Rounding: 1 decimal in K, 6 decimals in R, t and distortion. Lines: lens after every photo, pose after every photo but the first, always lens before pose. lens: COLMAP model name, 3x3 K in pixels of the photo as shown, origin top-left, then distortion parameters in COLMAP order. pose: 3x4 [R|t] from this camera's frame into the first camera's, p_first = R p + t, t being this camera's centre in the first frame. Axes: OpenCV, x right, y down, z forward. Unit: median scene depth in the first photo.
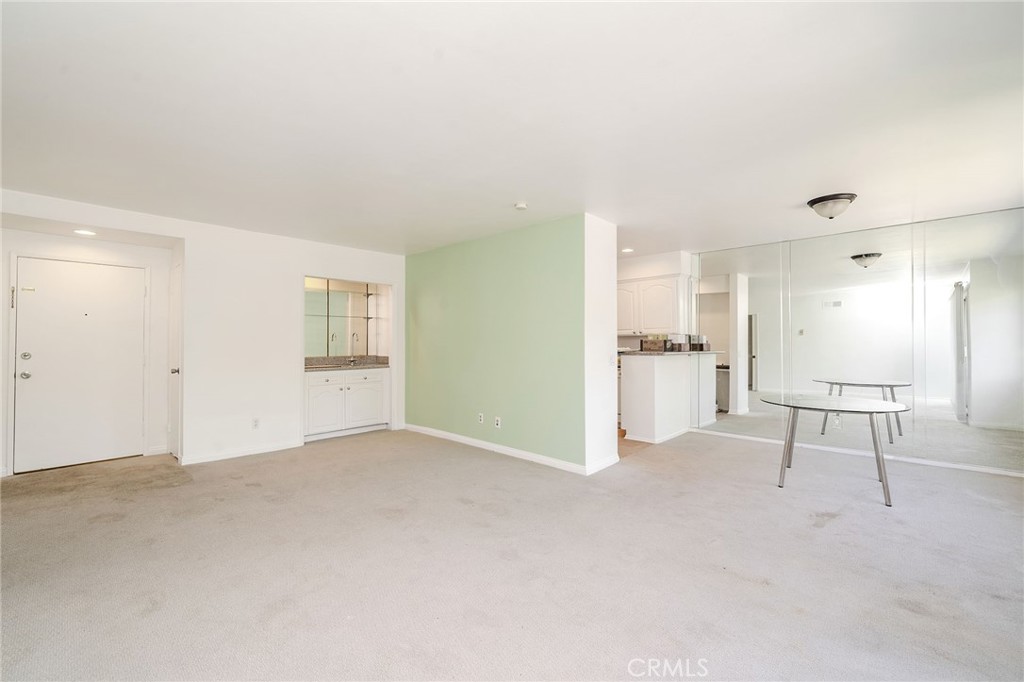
lens RADIAL K [[433.4, 0, 514.2], [0, 433.4, 336.6], [0, 0, 1]] dist [-0.000404, 0.000185]
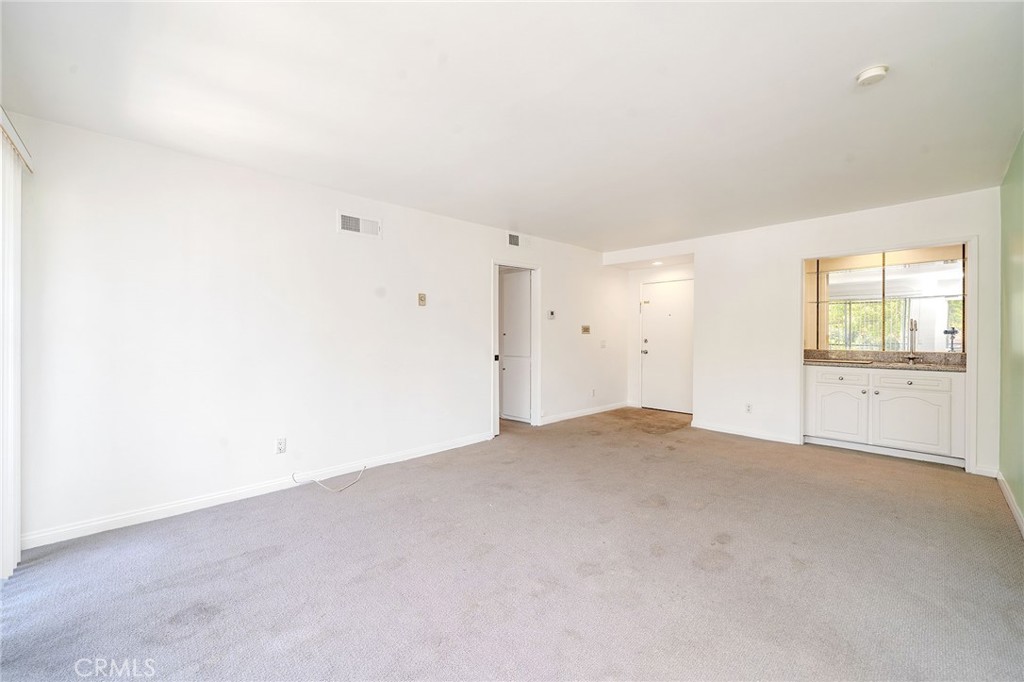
lens RADIAL K [[405.8, 0, 511.9], [0, 405.8, 335.4], [0, 0, 1]] dist [-0.000734, -0.000011]
pose [[-0.053245, 0.003748, -0.998574, 0.361041], [0.010799, 0.999937, 0.003178, 0.008384], [0.998523, -0.010615, -0.053282, 0.387755]]
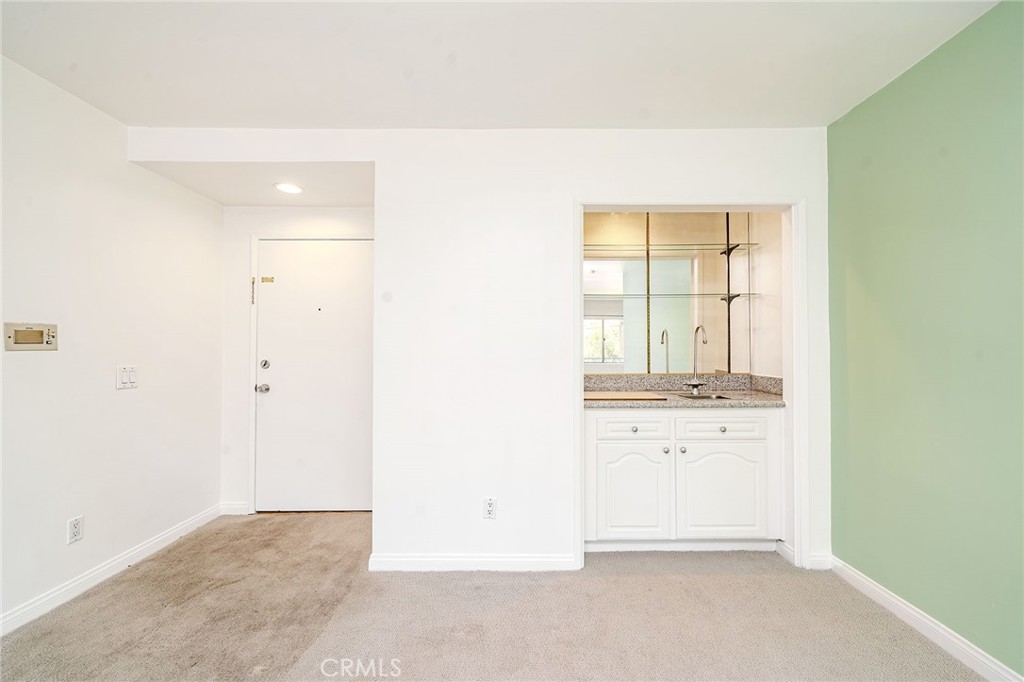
lens RADIAL K [[412.1, 0, 518.7], [0, 412.1, 341.3], [0, 0, 1]] dist [0.000148, 0.000009]
pose [[0.686299, -0.006821, -0.727287, -0.185654], [0.009547, 0.999954, -0.000369, 0.005618], [0.727257, -0.006690, 0.686333, 0.575393]]
